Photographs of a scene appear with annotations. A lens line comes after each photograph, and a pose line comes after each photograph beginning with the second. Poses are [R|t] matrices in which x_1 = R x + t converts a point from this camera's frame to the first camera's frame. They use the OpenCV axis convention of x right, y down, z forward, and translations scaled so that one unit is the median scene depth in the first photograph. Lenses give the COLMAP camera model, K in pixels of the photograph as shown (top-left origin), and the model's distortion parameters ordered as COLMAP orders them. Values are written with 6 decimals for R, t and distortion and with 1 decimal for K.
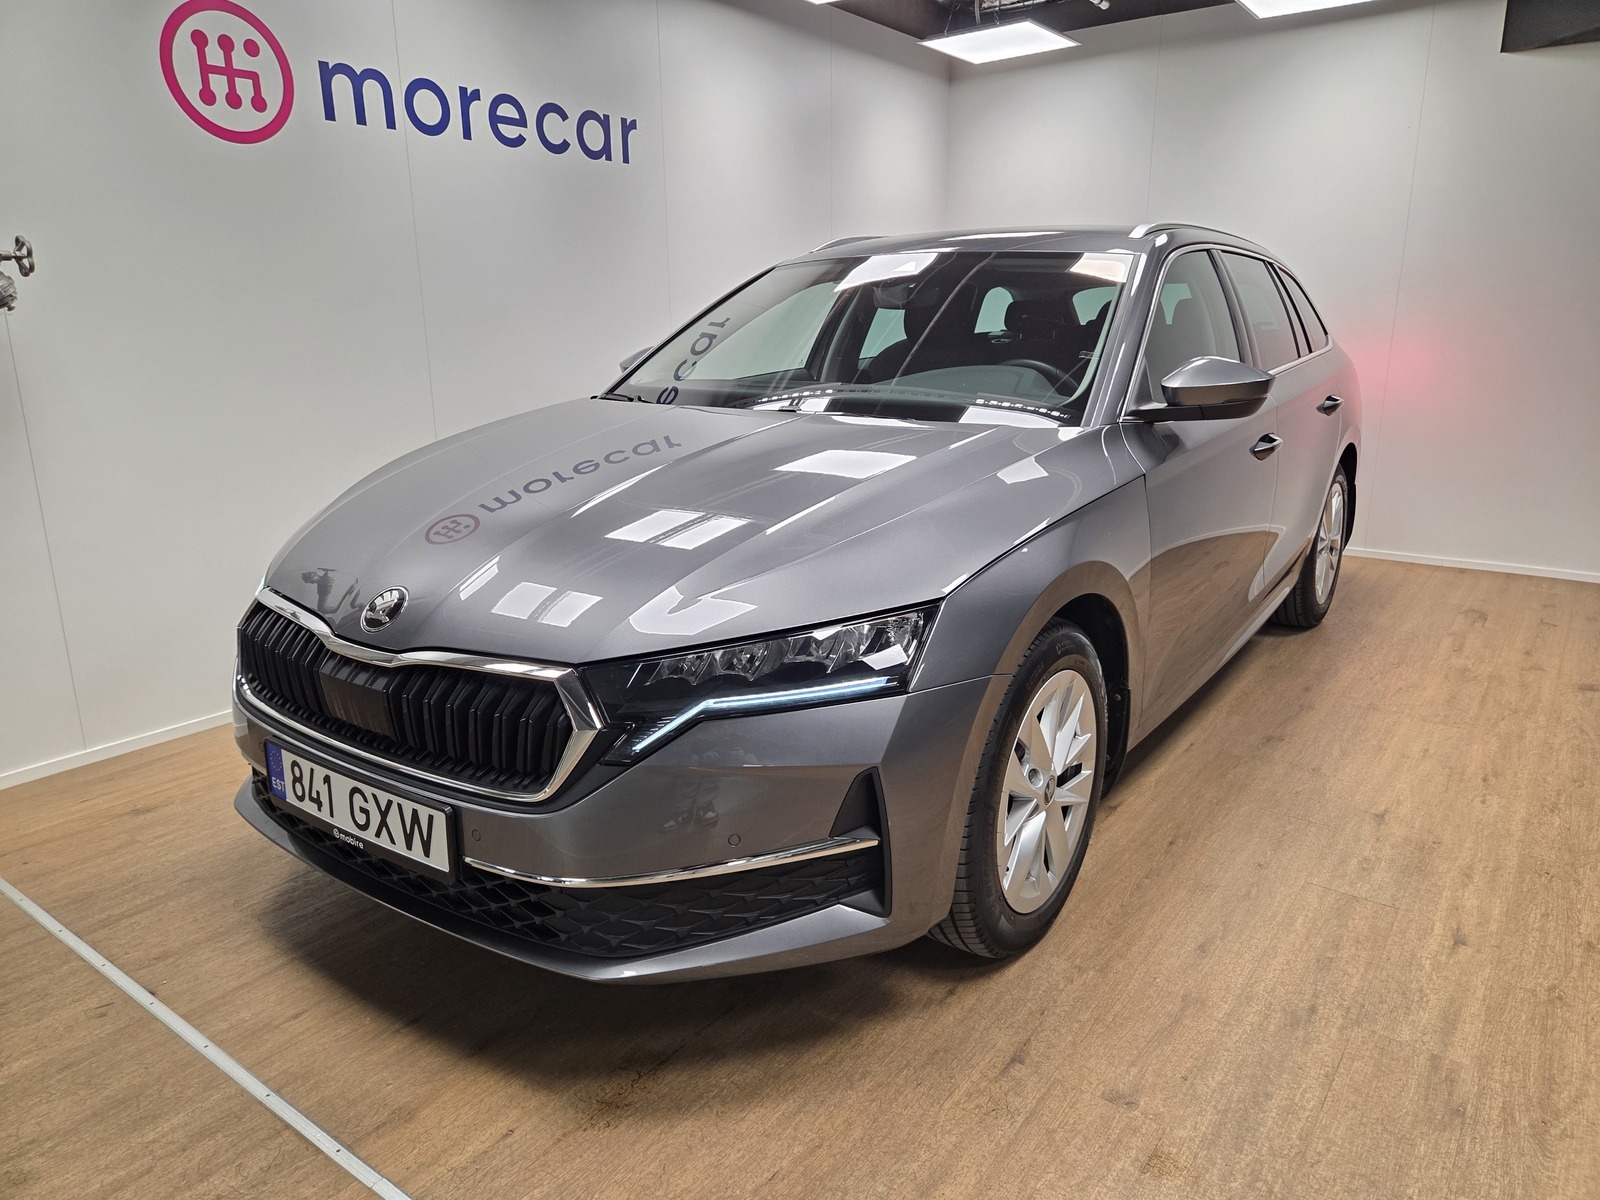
lens RADIAL K [[1076.0, 0, 806.4], [0, 1076.0, 605.1], [0, 0, 1]] dist [0.051676, -0.045911]
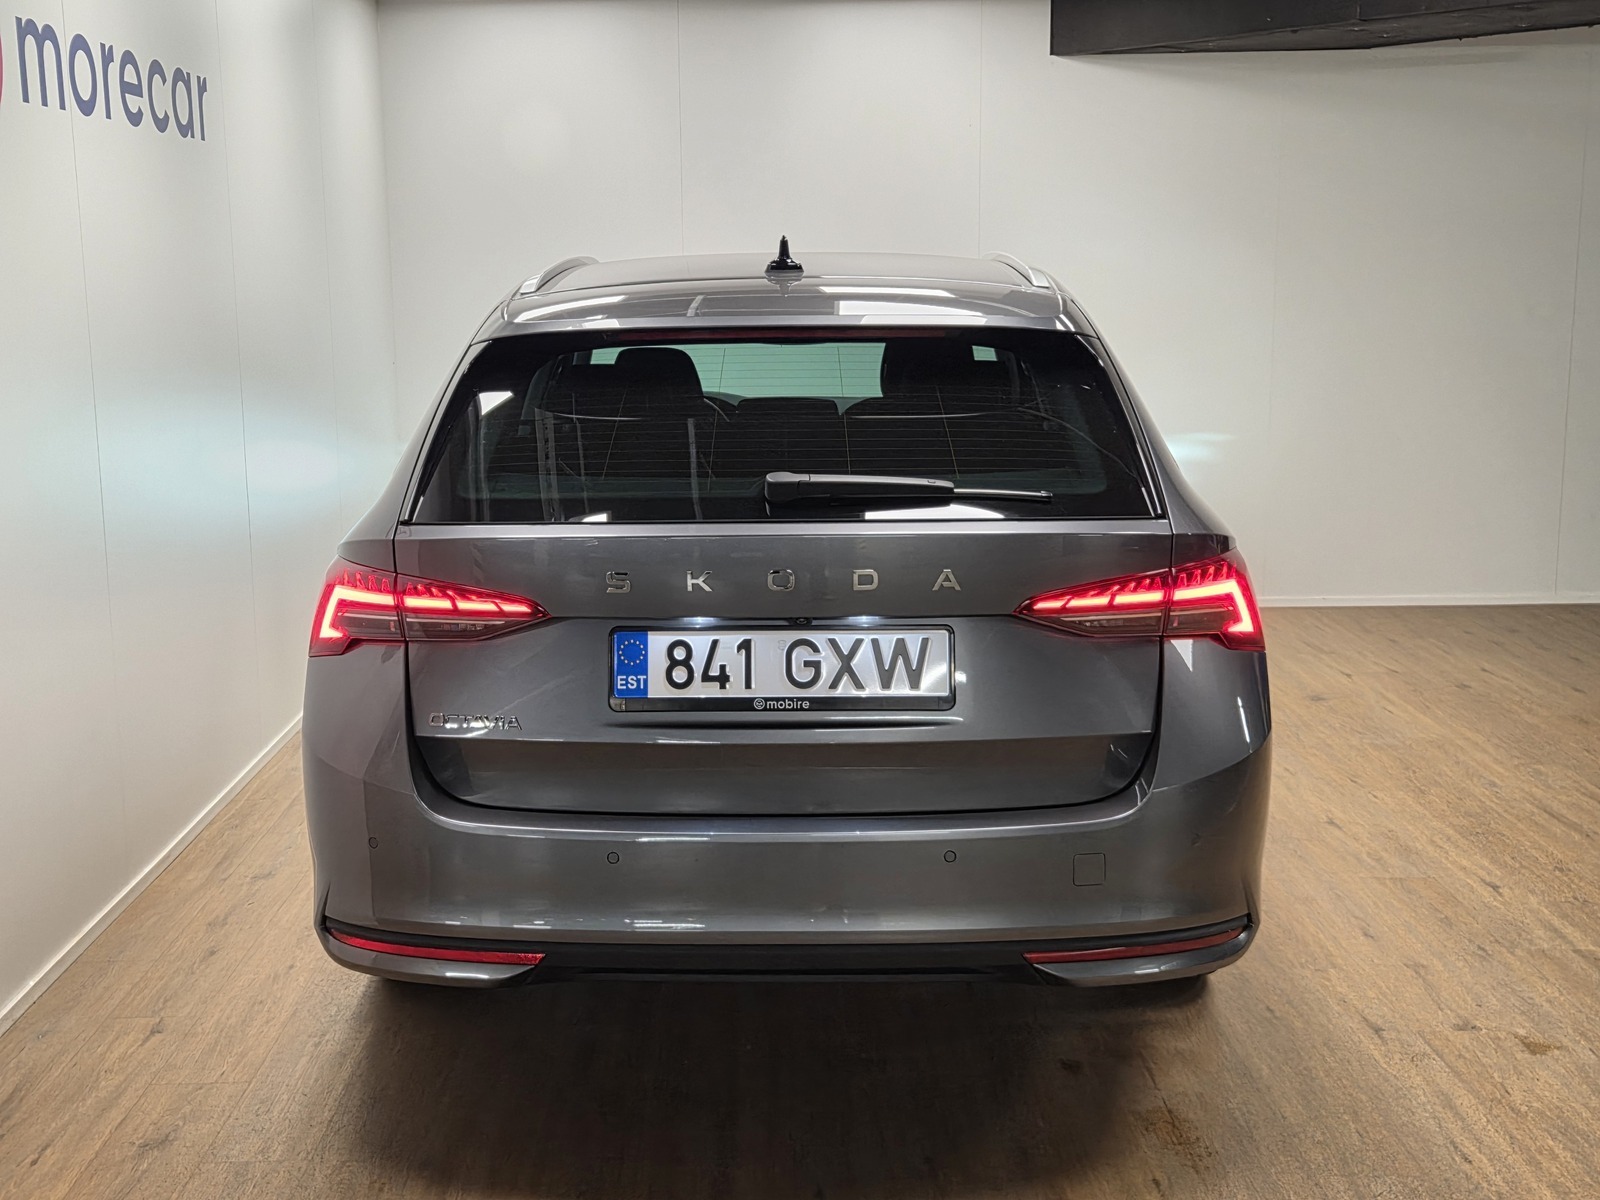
lens RADIAL K [[1895.4, 0, 785.3], [0, 1895.4, 595.4], [0, 0, 1]] dist [0.054714, 0.000000]
pose [[0.797625, -0.103467, 0.594213, -0.904355], [0.159227, 0.986349, -0.041987, -0.028768], [-0.581757, 0.128105, 0.803211, -0.192727]]
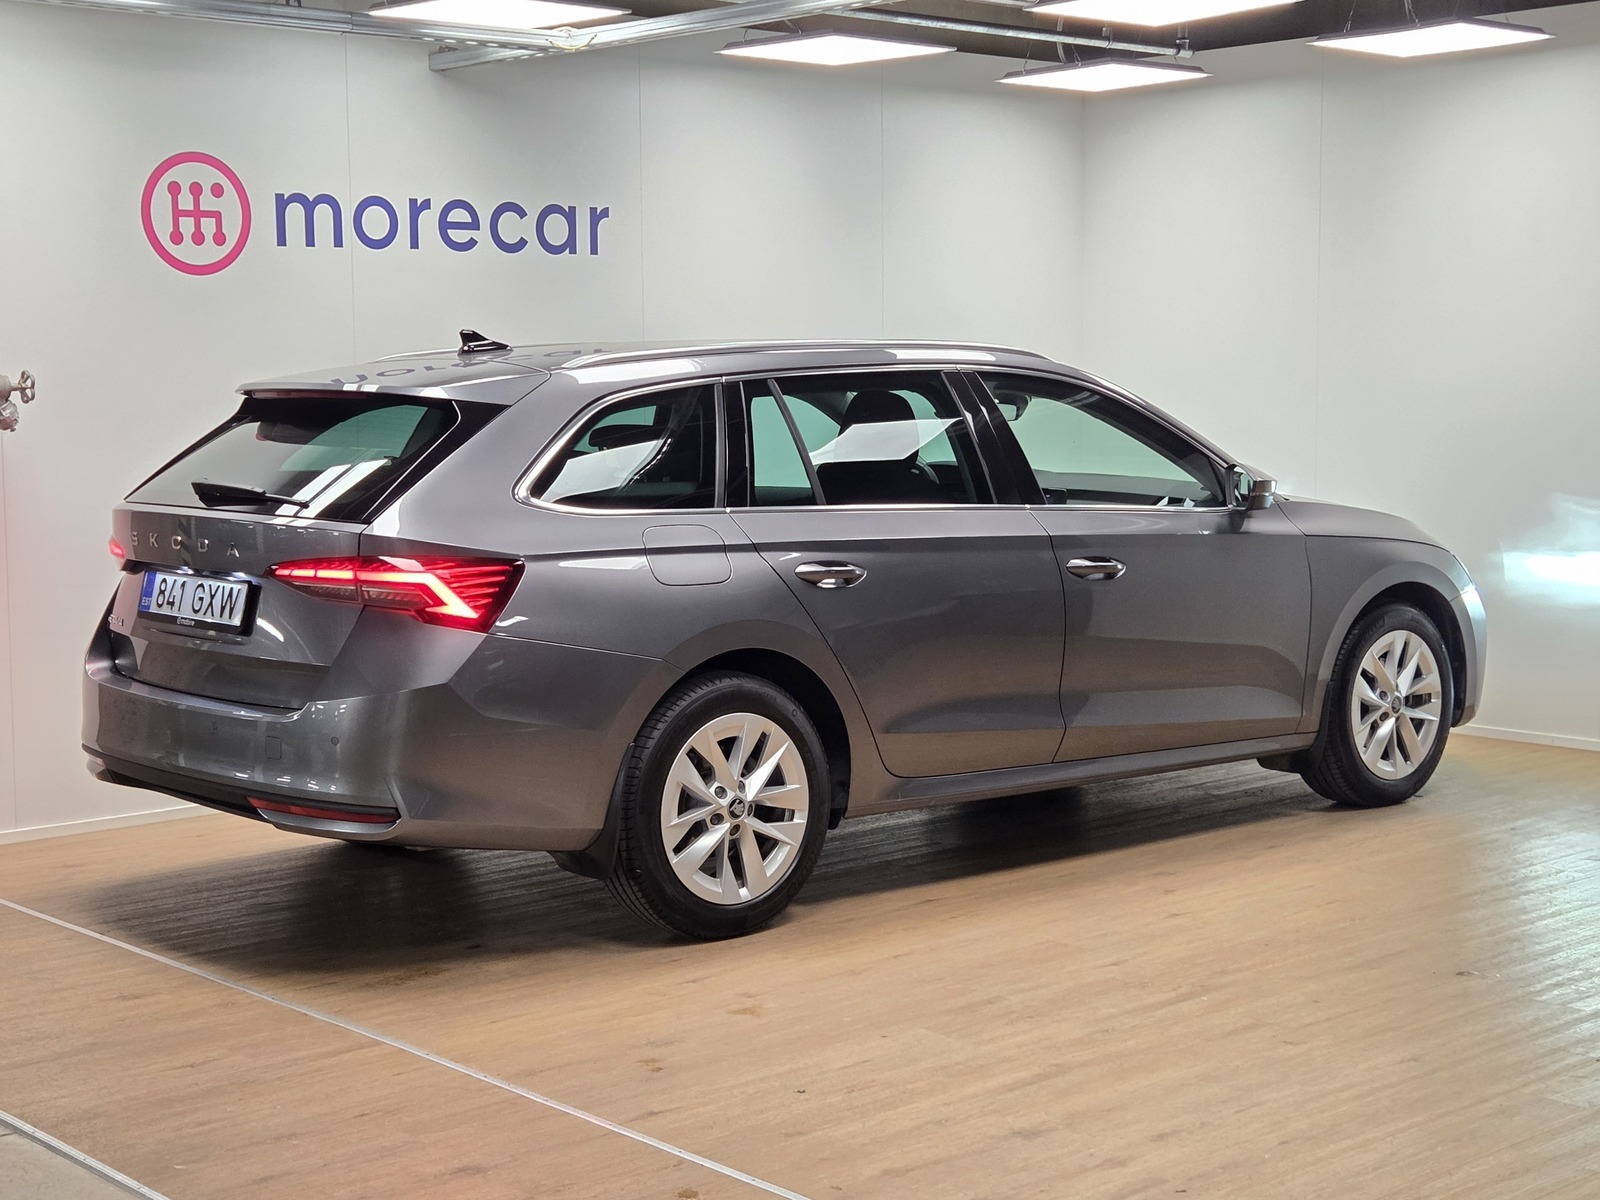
lens RADIAL K [[2482.1, 0, 794.1], [0, 2482.1, 615.3], [0, 0, 1]] dist [0.070874, 0.000000]
pose [[0.981051, 0.020351, -0.192679, 0.576090], [-0.050268, 0.987150, -0.151686, 0.270125], [0.187116, 0.158497, 0.969467, -1.312571]]
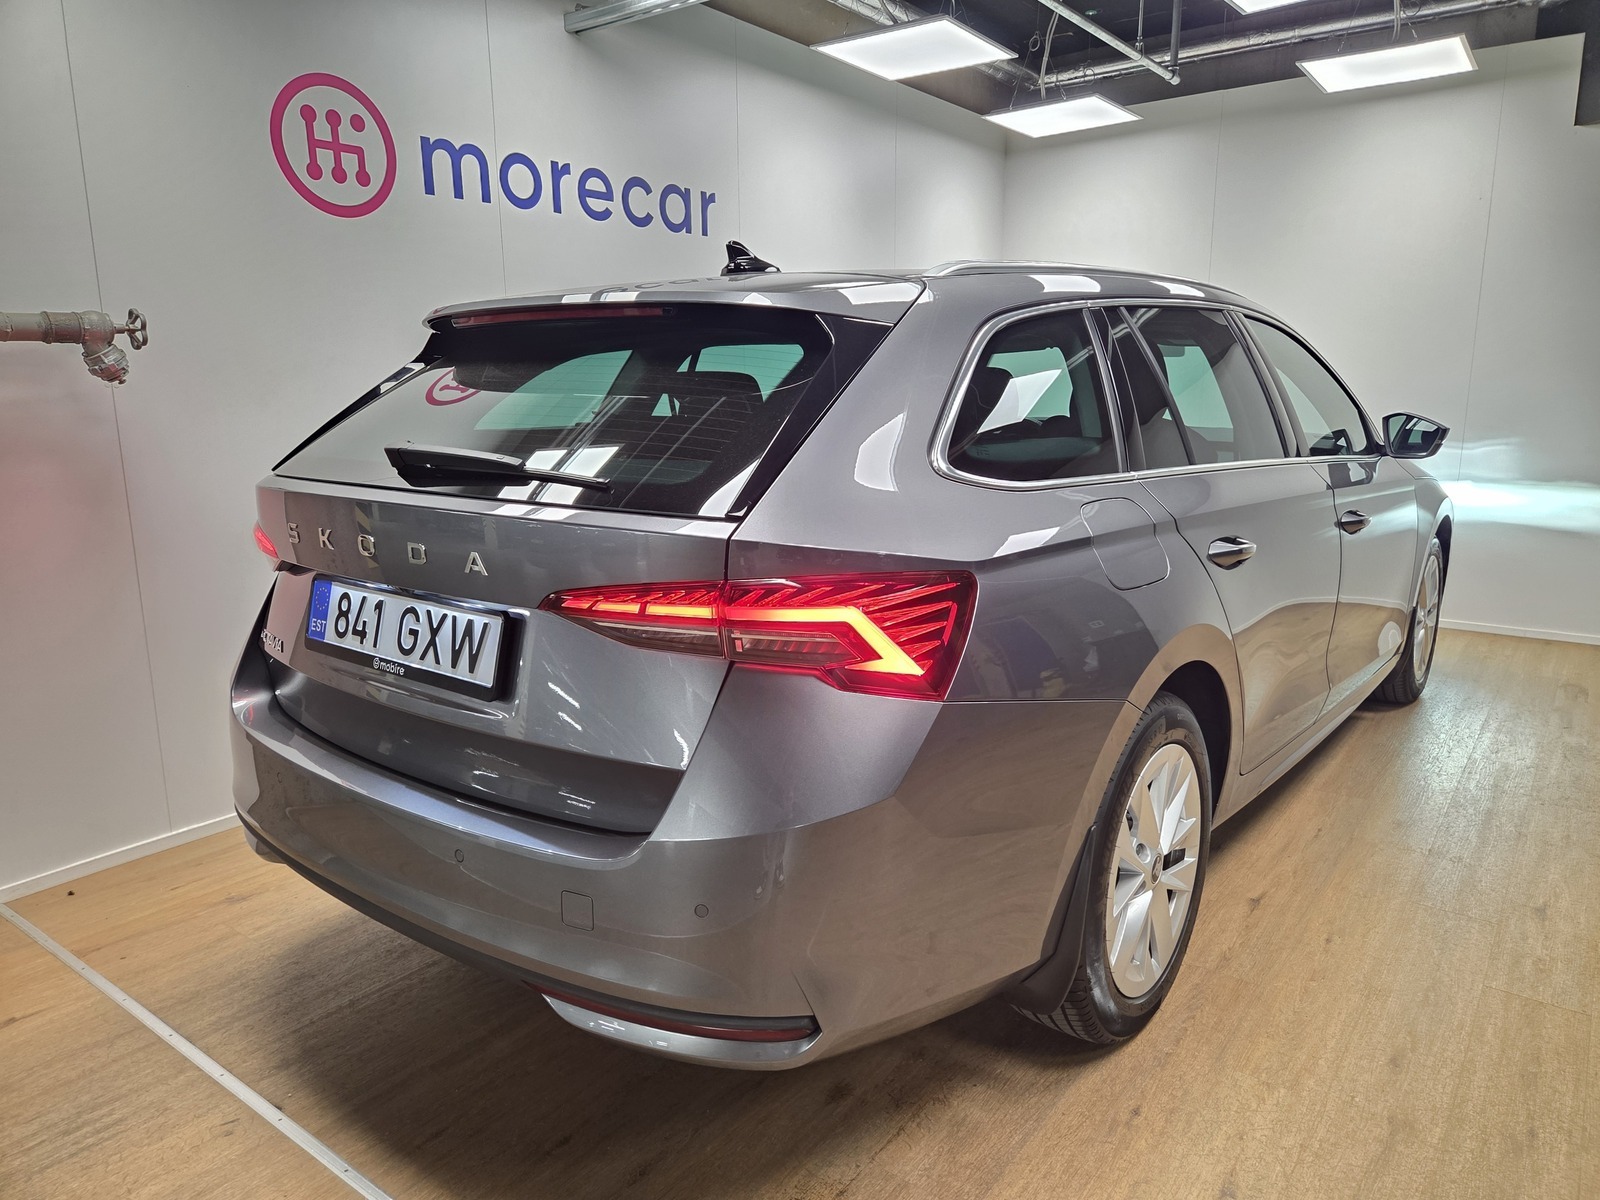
lens RADIAL K [[1076.0, 0, 809.2], [0, 1076.0, 607.0], [0, 0, 1]] dist [0.051676, -0.045911]
pose [[0.999988, 0.001770, -0.004564, -0.095157], [-0.002013, 0.998550, -0.053793, -0.015927], [0.004462, 0.053801, 0.998542, 0.030387]]
